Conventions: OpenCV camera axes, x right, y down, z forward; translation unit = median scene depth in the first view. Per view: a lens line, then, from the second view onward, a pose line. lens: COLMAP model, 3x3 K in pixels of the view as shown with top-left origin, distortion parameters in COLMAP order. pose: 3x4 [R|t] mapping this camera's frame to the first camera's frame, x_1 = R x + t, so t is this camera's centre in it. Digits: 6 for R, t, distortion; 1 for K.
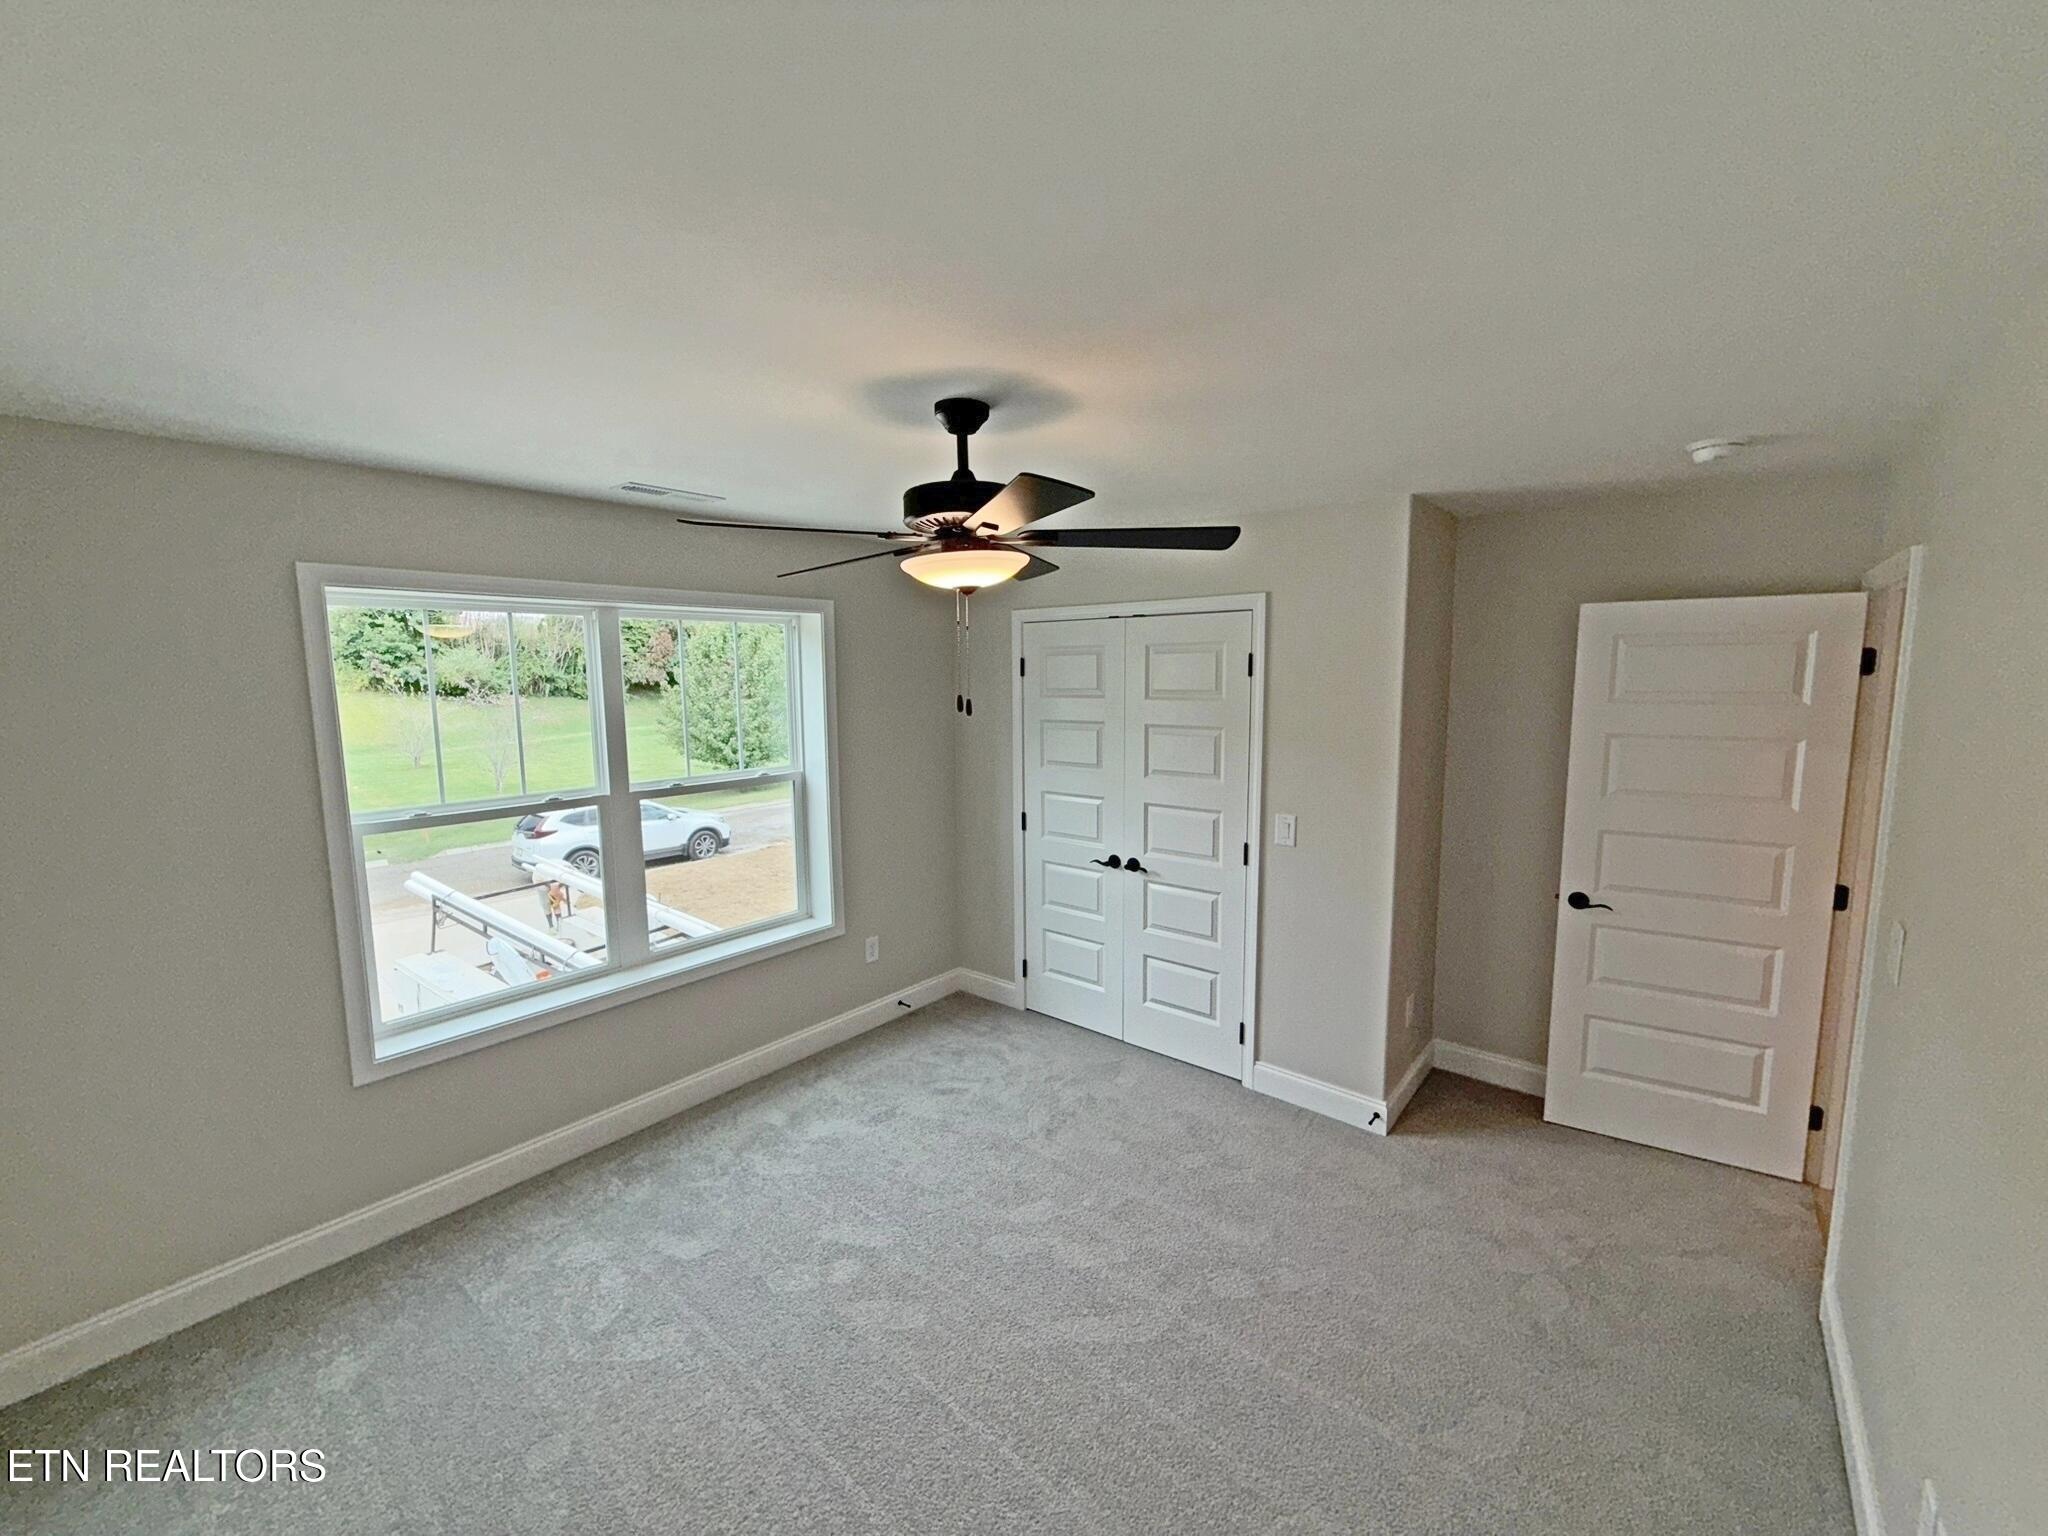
lens RADIAL K [[819.9, 0, 1018.9], [0, 819.9, 766.3], [0, 0, 1]] dist [0.002894, 0.000166]
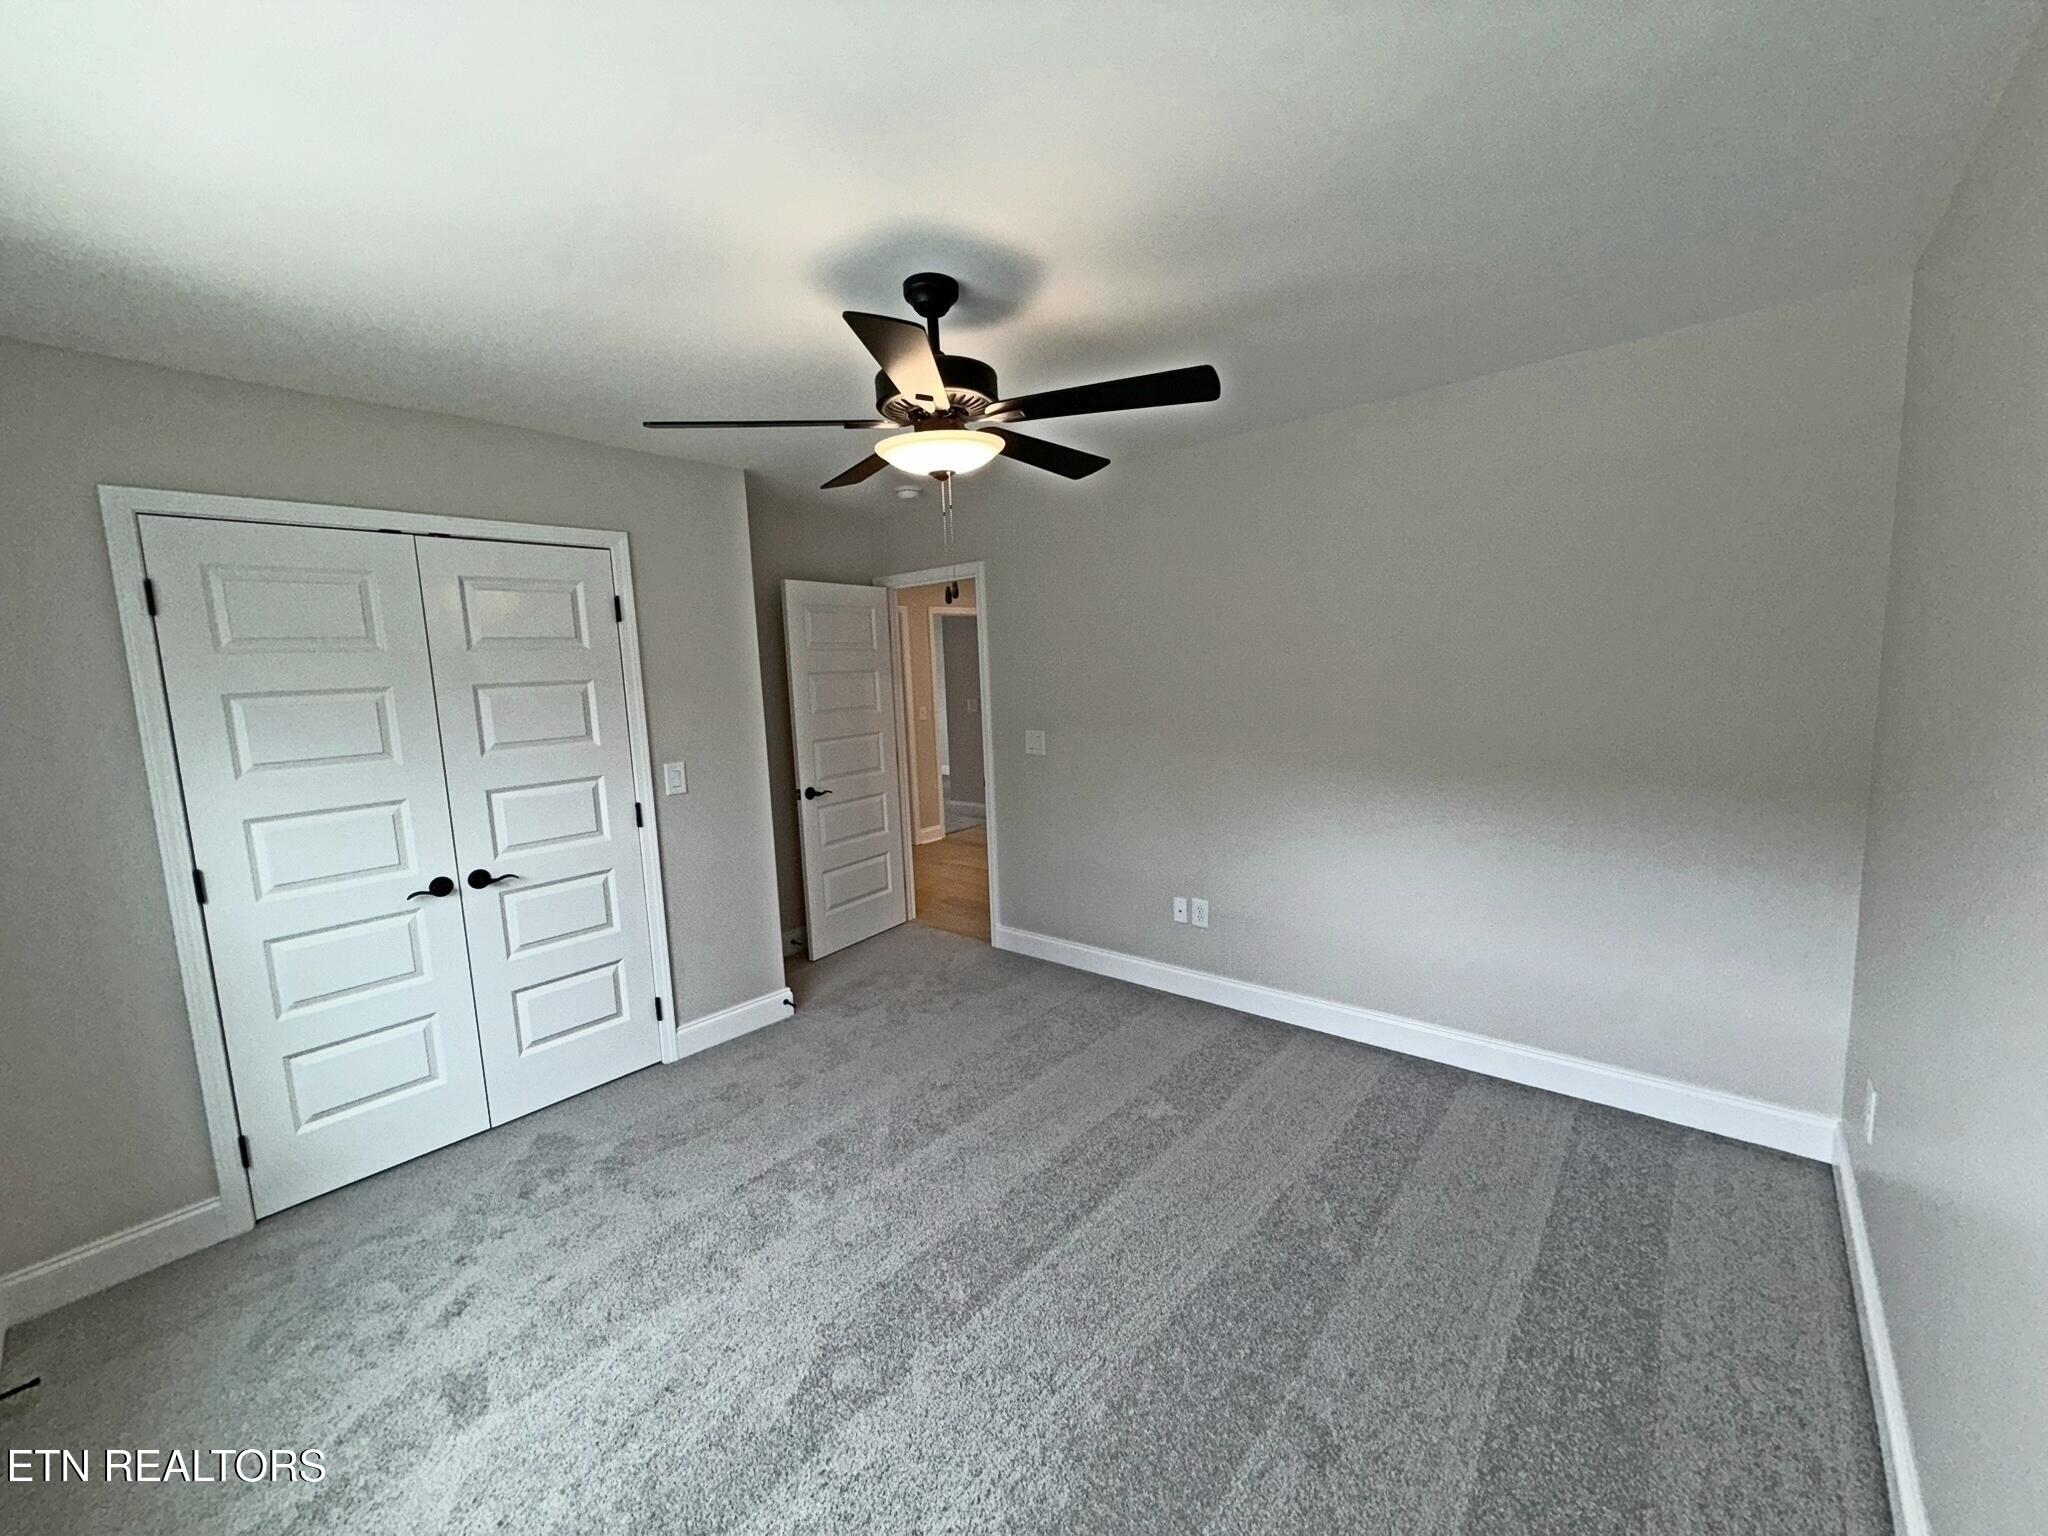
lens RADIAL K [[819.9, 0, 1018.9], [0, 819.9, 766.3], [0, 0, 1]] dist [0.002894, 0.000166]
pose [[0.013747, -0.114953, 0.993276, -0.615245], [0.156549, 0.981367, 0.111408, 0.016142], [-0.987574, 0.153965, 0.031487, 0.525307]]
